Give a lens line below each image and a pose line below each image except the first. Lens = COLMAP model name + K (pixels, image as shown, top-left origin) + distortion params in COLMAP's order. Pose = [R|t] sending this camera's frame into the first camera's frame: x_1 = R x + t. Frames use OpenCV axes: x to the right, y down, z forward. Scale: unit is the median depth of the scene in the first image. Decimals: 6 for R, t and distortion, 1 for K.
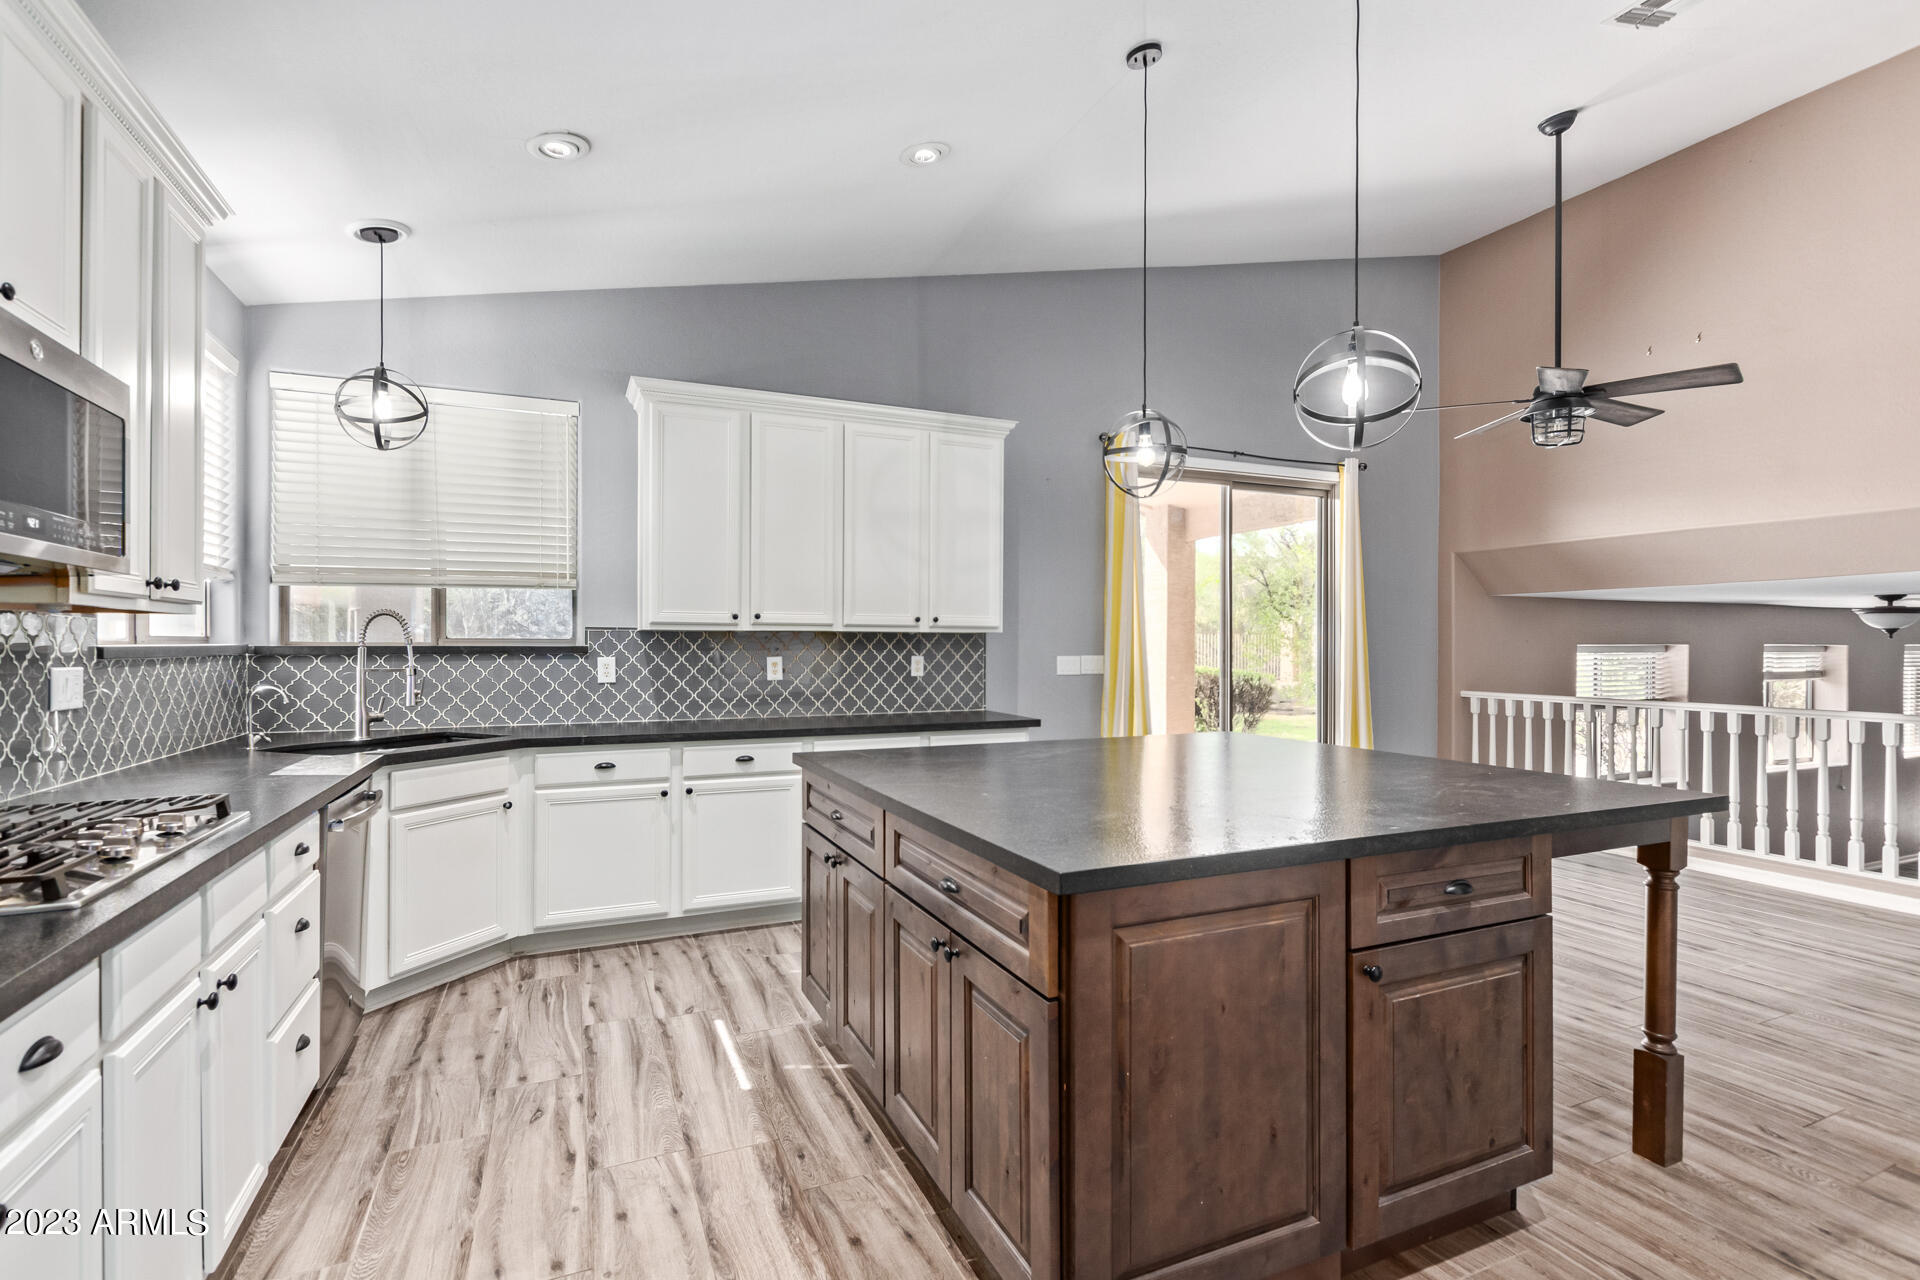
lens RADIAL K [[899.9, 0, 995.0], [0, 899.9, 644.1], [0, 0, 1]] dist [0.000588, -0.000089]
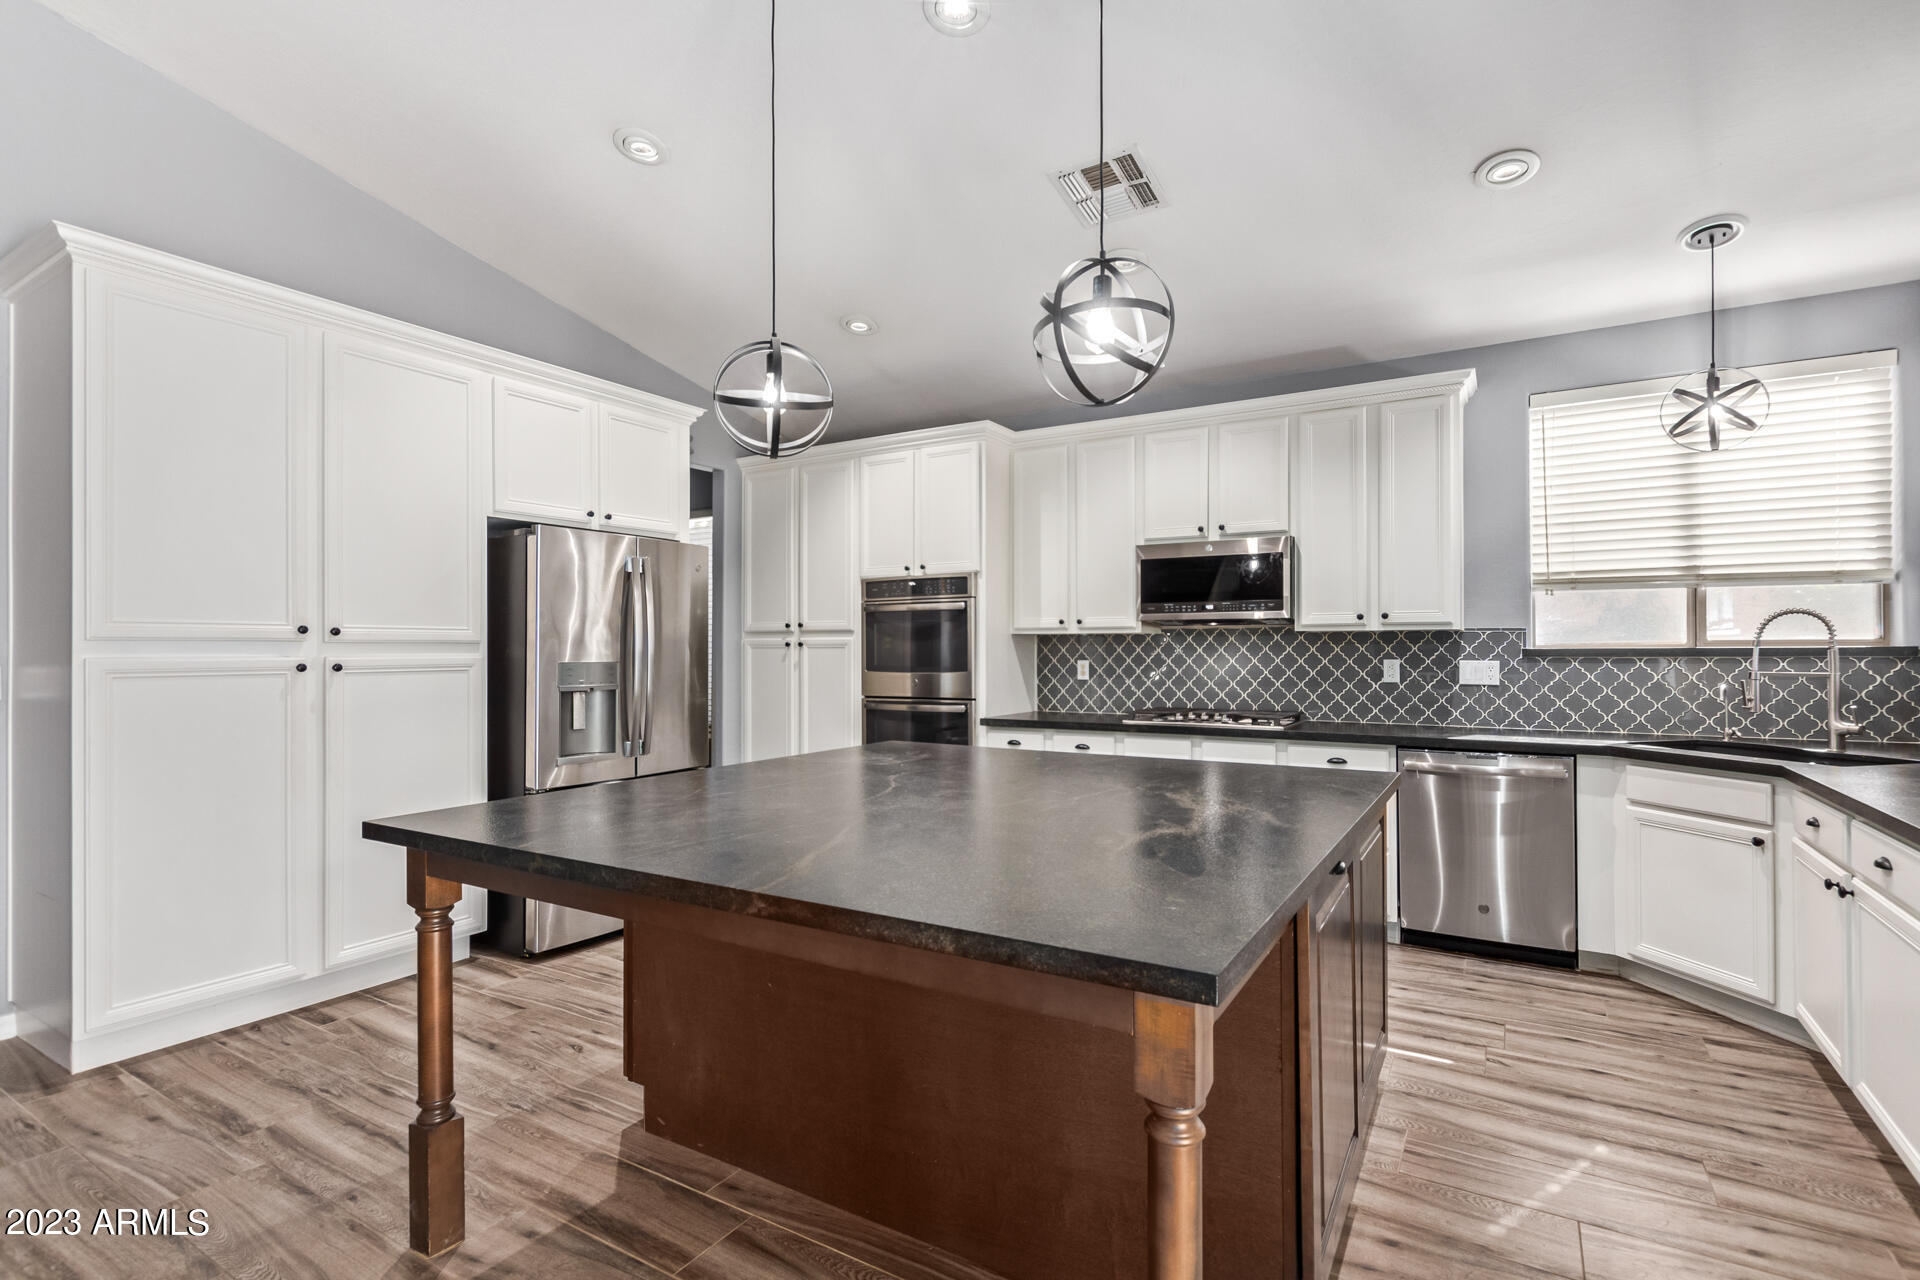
lens RADIAL K [[920.3, 0, 969.8], [0, 920.3, 641.9], [0, 0, 1]] dist [-0.001536, -0.000855]
pose [[-0.836497, 0.000306, -0.547971, 0.466014], [0.005167, 0.999960, -0.007330, -0.001626], [0.547947, -0.008963, -0.836465, 1.164803]]
